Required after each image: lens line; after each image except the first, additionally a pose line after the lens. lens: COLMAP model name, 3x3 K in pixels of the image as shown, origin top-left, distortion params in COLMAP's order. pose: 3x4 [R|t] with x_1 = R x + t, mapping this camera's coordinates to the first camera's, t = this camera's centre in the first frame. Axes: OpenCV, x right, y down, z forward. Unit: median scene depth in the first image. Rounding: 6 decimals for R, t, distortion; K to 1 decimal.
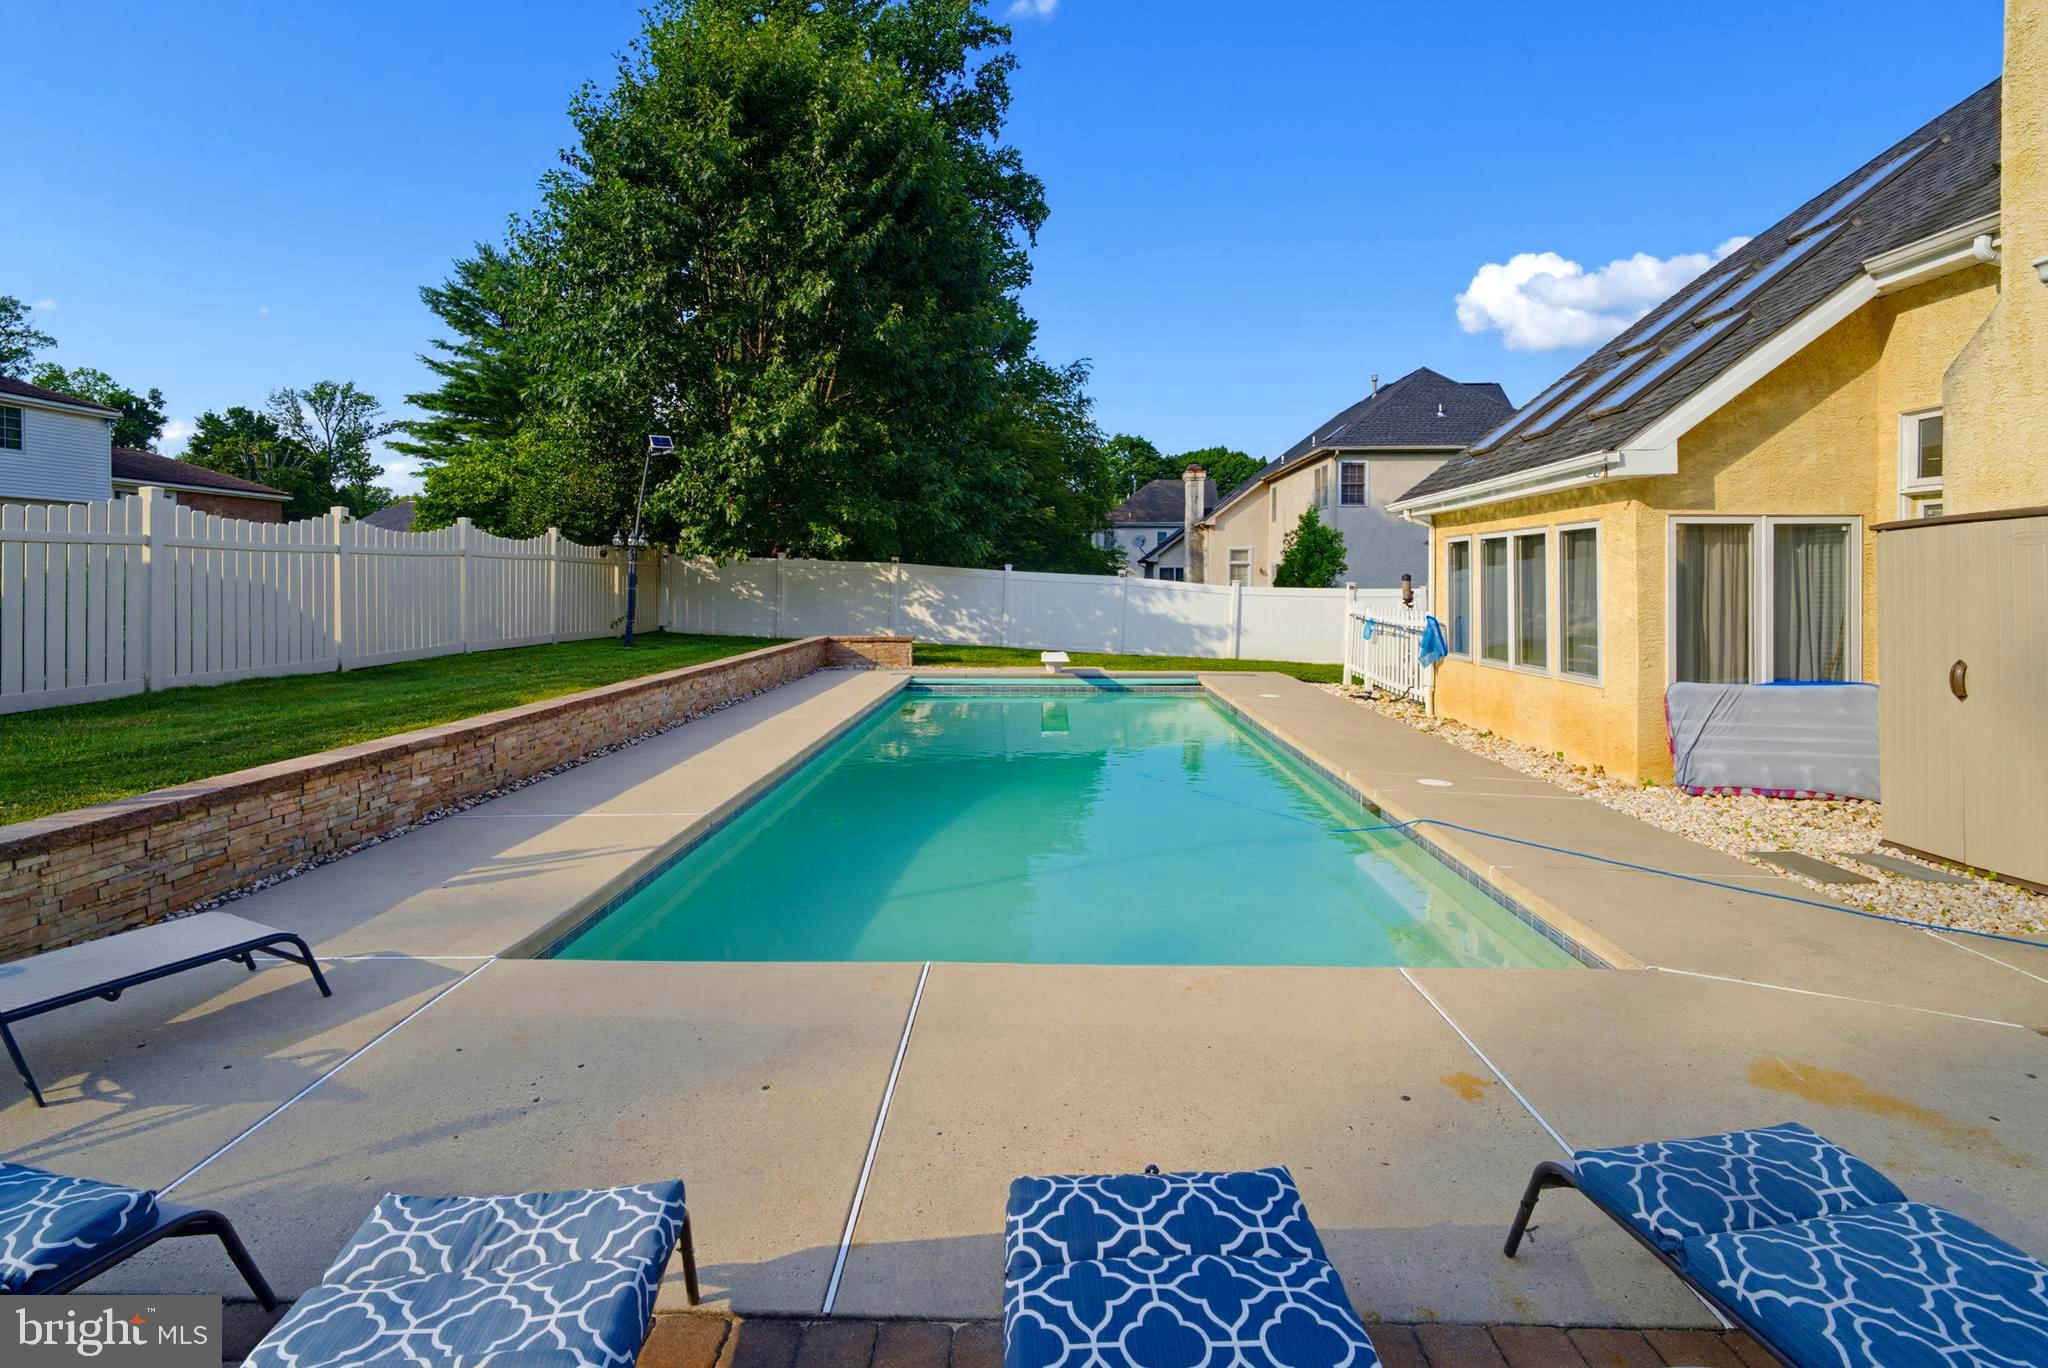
lens RADIAL K [[976.7, 0, 1036.8], [0, 976.7, 585.9], [0, 0, 1]] dist [-0.000430, -0.004615]
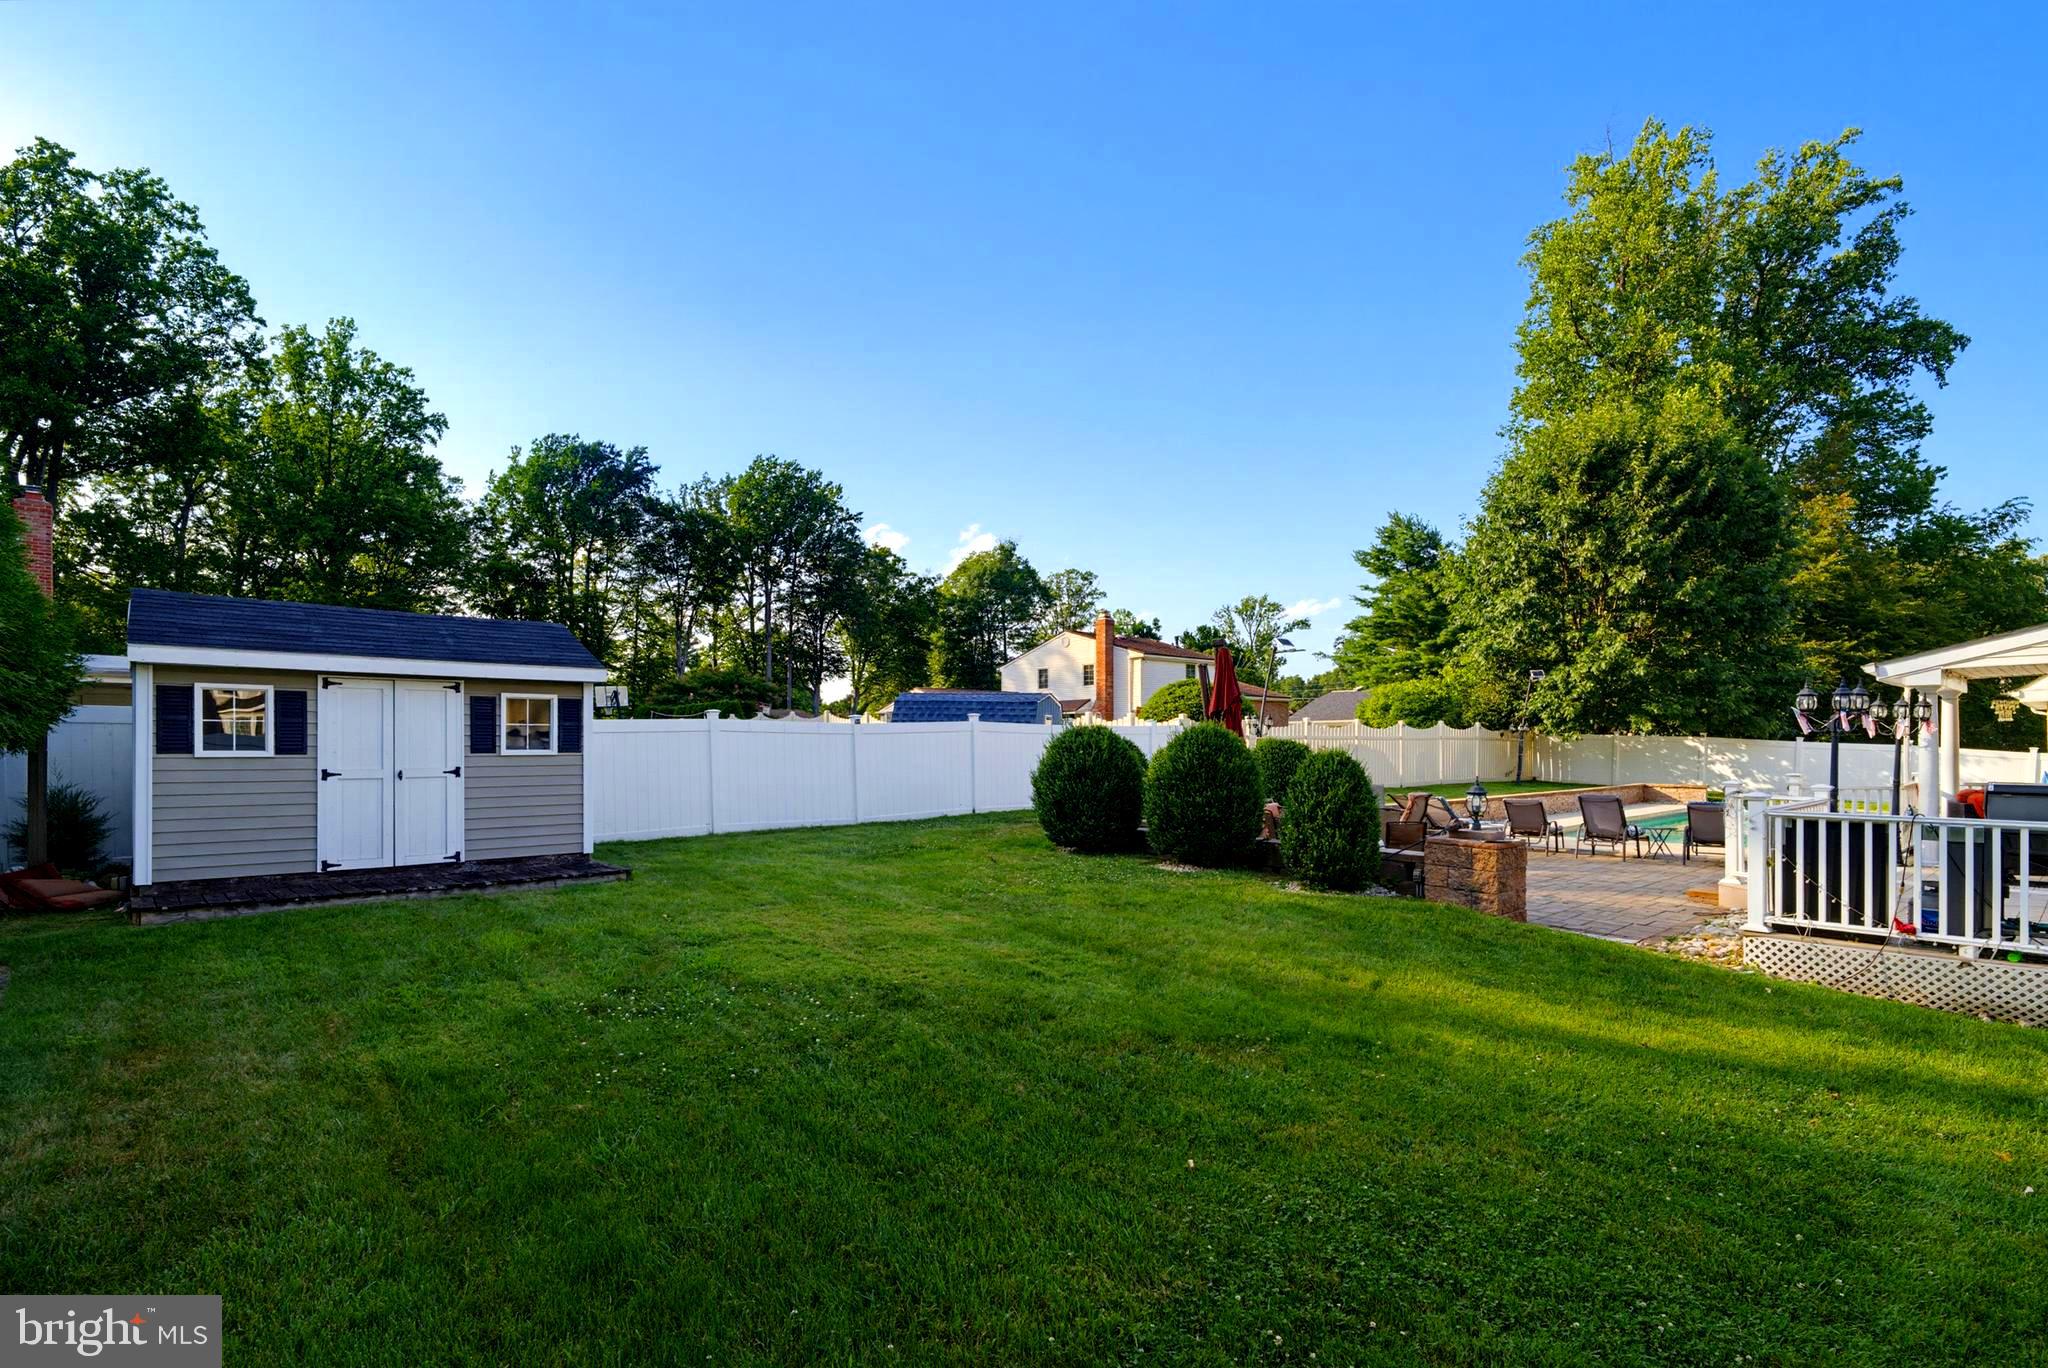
lens RADIAL K [[962.9, 0, 1014.3], [0, 962.9, 766.5], [0, 0, 1]] dist [-0.013867, 0.000042]
pose [[0.663562, 0.010396, -0.748049, 0.177369], [0.001598, 0.999881, 0.015313, -0.002847], [0.748120, -0.011357, 0.663467, -0.524701]]
